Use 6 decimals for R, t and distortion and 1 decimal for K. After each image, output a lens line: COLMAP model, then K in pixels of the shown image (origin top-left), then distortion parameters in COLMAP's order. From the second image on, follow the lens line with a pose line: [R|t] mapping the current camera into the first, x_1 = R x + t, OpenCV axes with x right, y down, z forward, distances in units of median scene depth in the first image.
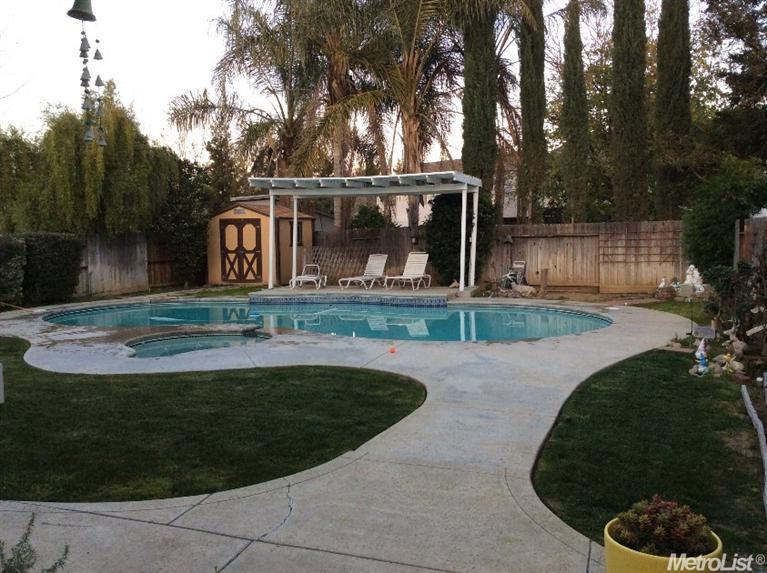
lens RADIAL K [[684.2, 0, 393.1], [0, 684.2, 287.4], [0, 0, 1]] dist [0.142540, -0.281148]
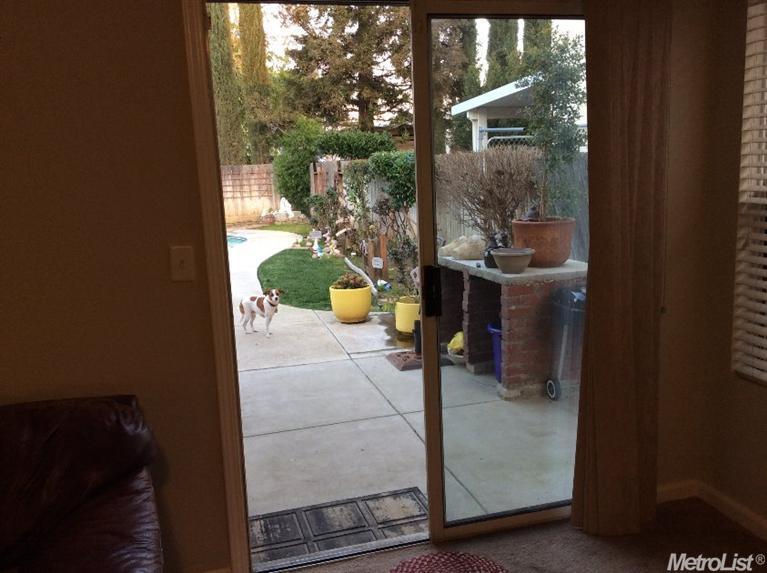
lens RADIAL K [[684.2, 0, 393.1], [0, 684.2, 287.4], [0, 0, 1]] dist [0.142540, -0.281148]
pose [[0.815743, -0.117668, 0.566319, -0.159242], [0.071658, 0.992105, 0.102917, 0.017259], [-0.573958, -0.043372, 0.817735, -0.203296]]
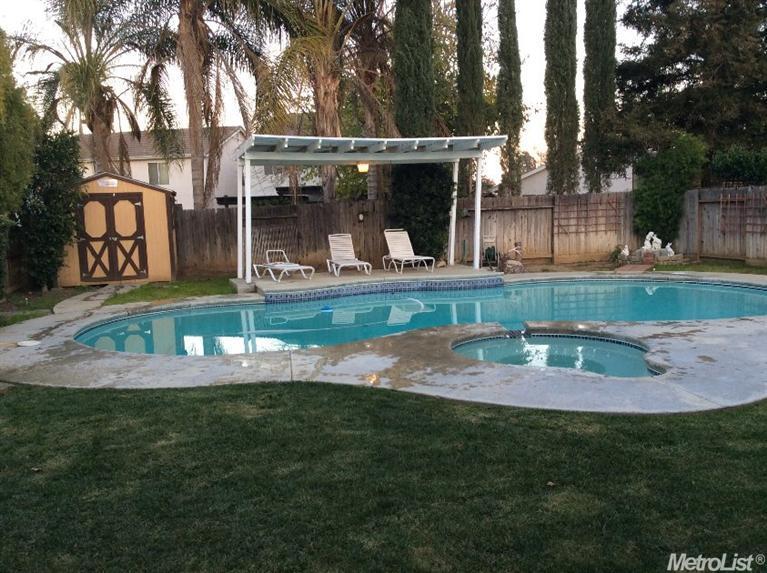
lens RADIAL K [[684.2, 0, 393.1], [0, 684.2, 287.4], [0, 0, 1]] dist [0.142540, -0.281148]
pose [[0.843559, -0.072433, 0.532129, -0.455407], [0.065131, 0.997347, 0.032510, -0.006121], [-0.533072, 0.007234, 0.846039, 0.273369]]
